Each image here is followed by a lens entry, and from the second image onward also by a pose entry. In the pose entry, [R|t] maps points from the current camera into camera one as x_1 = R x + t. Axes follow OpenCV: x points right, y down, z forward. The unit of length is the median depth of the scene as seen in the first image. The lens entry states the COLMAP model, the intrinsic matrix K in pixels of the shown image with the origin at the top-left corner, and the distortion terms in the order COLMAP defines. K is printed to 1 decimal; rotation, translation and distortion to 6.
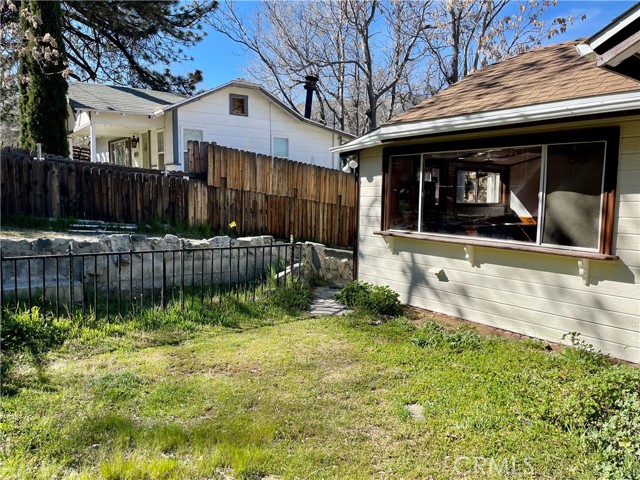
lens RADIAL K [[484.1, 0, 320.7], [0, 484.1, 242.7], [0, 0, 1]] dist [0.083451, -0.110226]
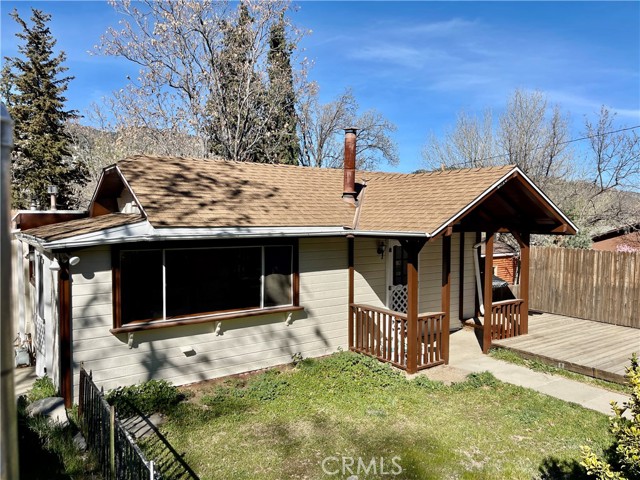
lens RADIAL K [[484.1, 0, 320.7], [0, 484.1, 242.7], [0, 0, 1]] dist [0.083451, -0.110226]
pose [[0.025409, -0.069253, 0.997275, -0.912758], [0.092548, 0.993476, 0.066631, -0.247019], [-0.995384, 0.090603, 0.031652, 0.635748]]
